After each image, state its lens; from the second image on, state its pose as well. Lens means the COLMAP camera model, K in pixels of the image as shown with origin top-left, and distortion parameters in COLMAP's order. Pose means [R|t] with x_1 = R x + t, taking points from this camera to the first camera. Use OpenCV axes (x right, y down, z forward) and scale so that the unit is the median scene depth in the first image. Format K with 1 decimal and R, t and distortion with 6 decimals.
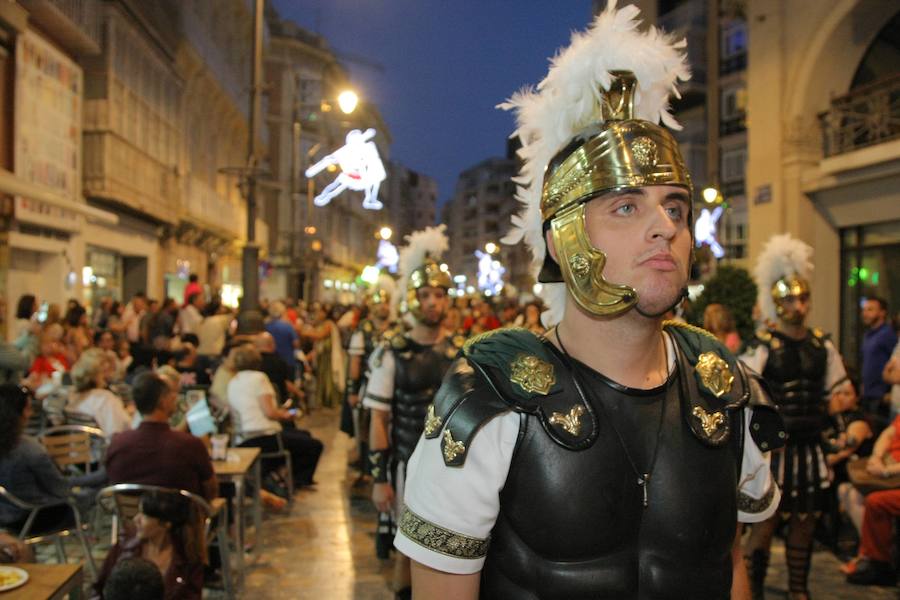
lens RADIAL K [[784.9, 0, 468.6], [0, 784.9, 297.0], [0, 0, 1]] dist [-0.120674, 0.062652]
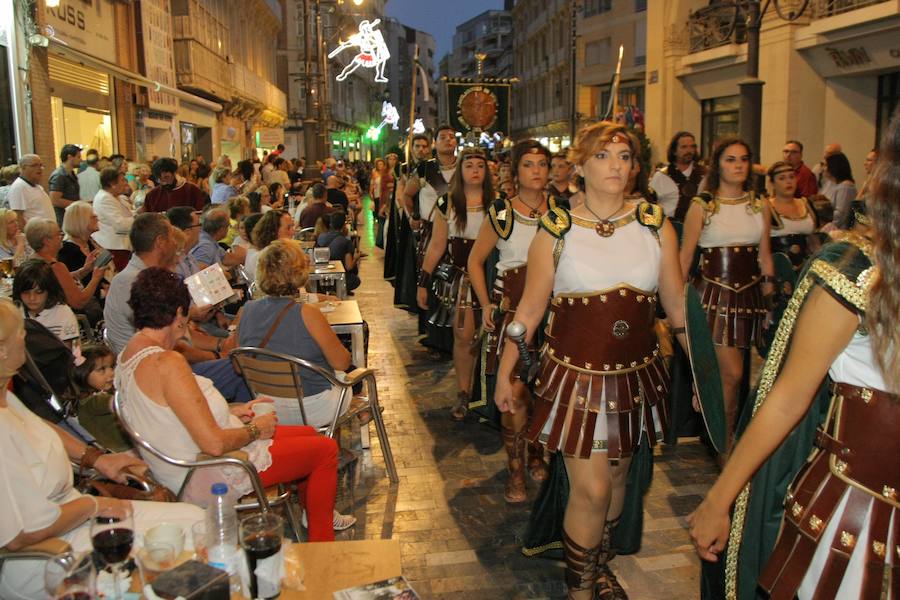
lens RADIAL K [[784.9, 0, 468.6], [0, 784.9, 297.0], [0, 0, 1]] dist [-0.120674, 0.062652]
pose [[0.999728, -0.022554, -0.005999, 0.019323], [0.023270, 0.982967, 0.182302, 0.001217], [0.001786, -0.182392, 0.983224, -0.321541]]
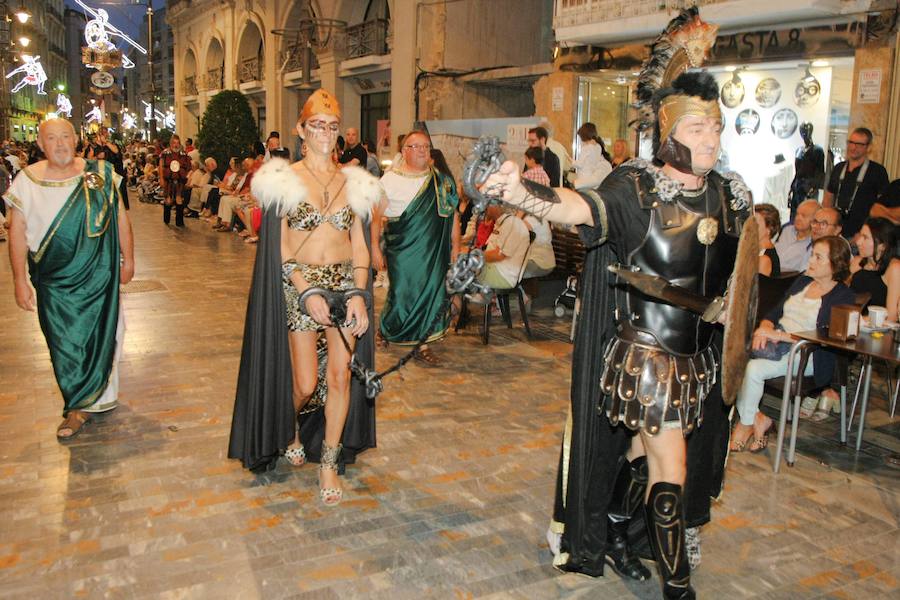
lens RADIAL K [[784.9, 0, 468.6], [0, 784.9, 297.0], [0, 0, 1]] dist [-0.120674, 0.062652]
pose [[0.936550, -0.046030, 0.347498, 0.232719], [-0.024103, 0.980538, 0.194844, -0.005388], [-0.349703, -0.190857, 0.917214, -1.436316]]
